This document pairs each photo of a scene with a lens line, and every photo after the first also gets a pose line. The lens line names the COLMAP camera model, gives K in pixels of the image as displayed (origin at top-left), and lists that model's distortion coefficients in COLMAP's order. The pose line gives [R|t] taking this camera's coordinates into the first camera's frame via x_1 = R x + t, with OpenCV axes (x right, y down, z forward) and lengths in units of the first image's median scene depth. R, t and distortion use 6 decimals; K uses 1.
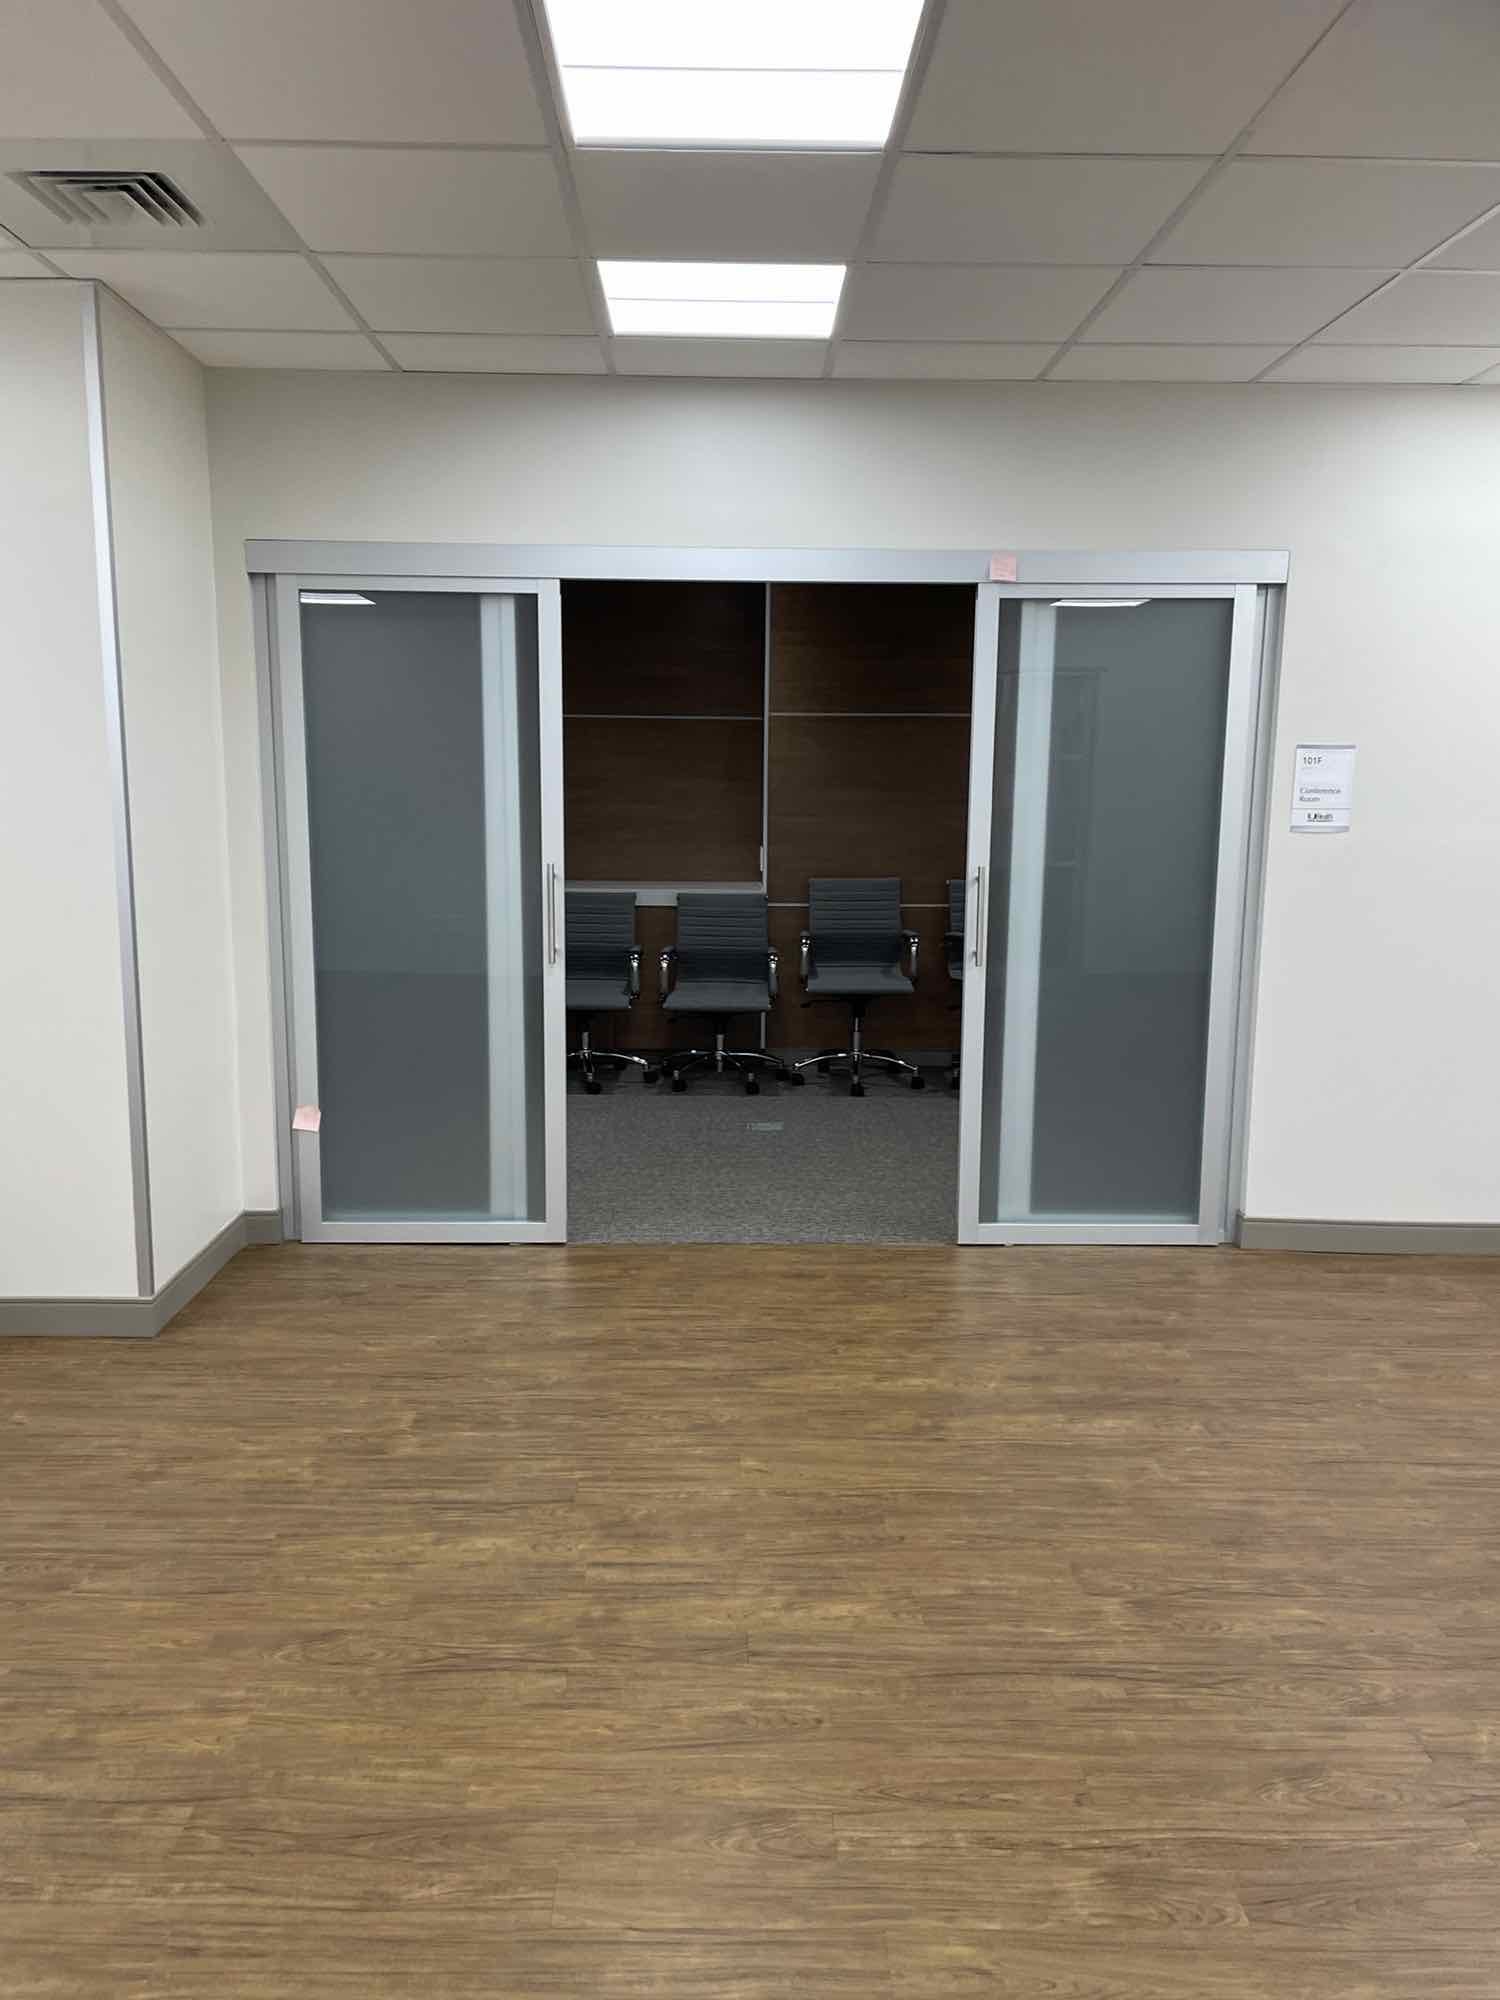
lens RADIAL K [[1524.9, 0, 742.0], [0, 1524.9, 996.0], [0, 0, 1]] dist [0.124917, -0.146470]
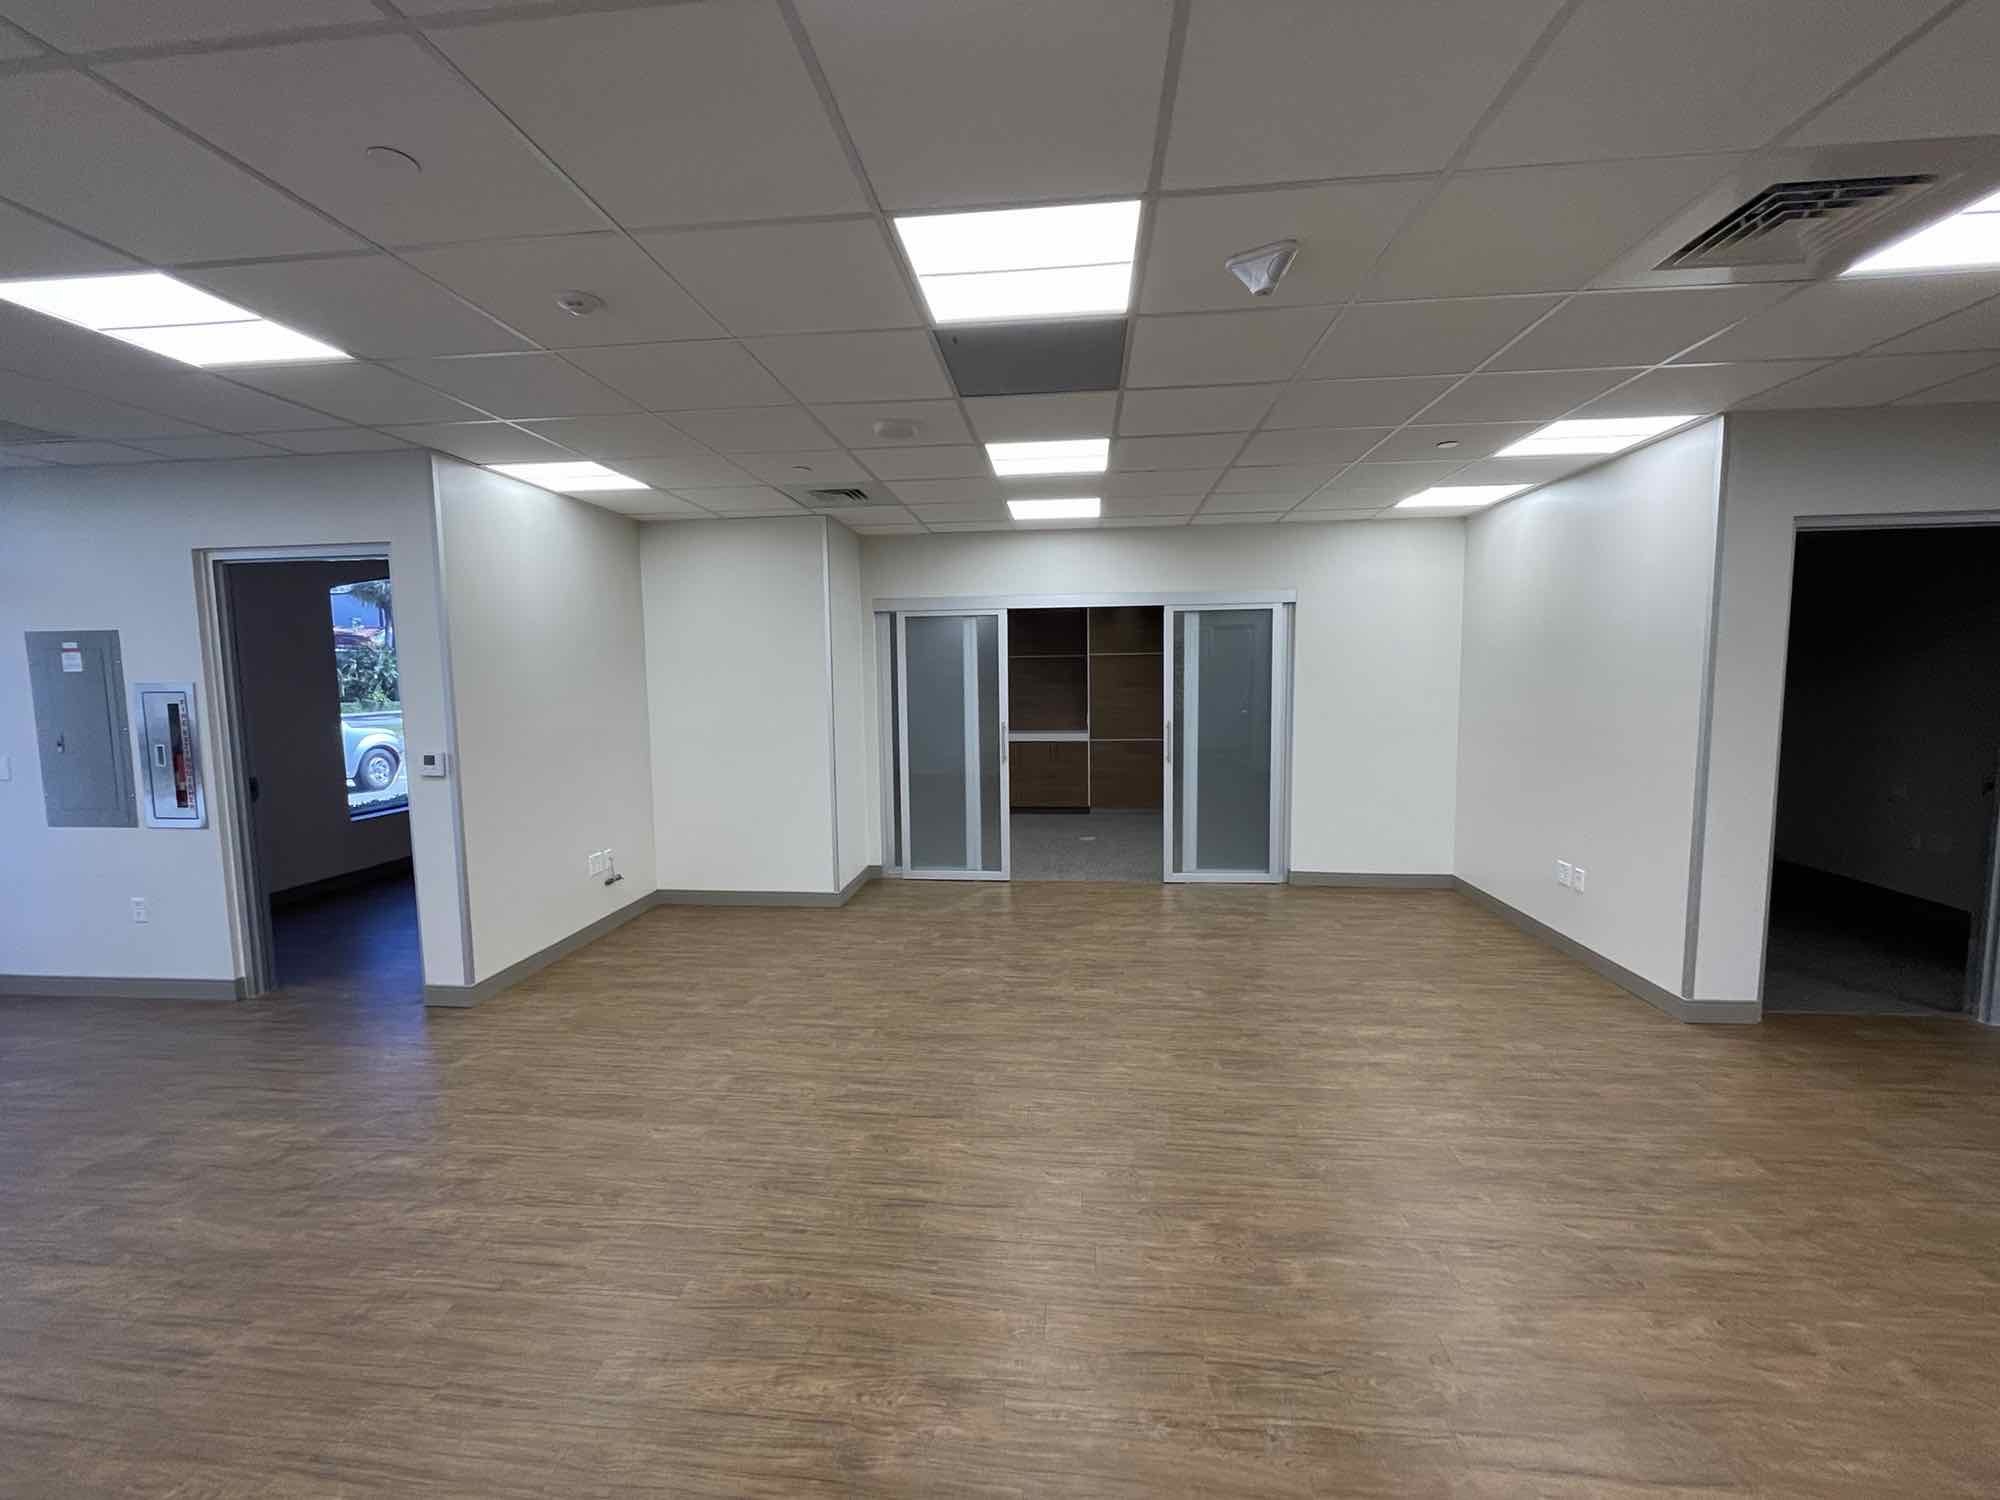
lens RADIAL K [[801.4, 0, 1009.7], [0, 801.4, 757.1], [0, 0, 1]] dist [0.000149, -0.000128]
pose [[0.994408, -0.010468, -0.105086, 0.047935], [0.005607, 0.998905, -0.046443, 0.035160], [0.105457, 0.045595, 0.993378, -0.325808]]
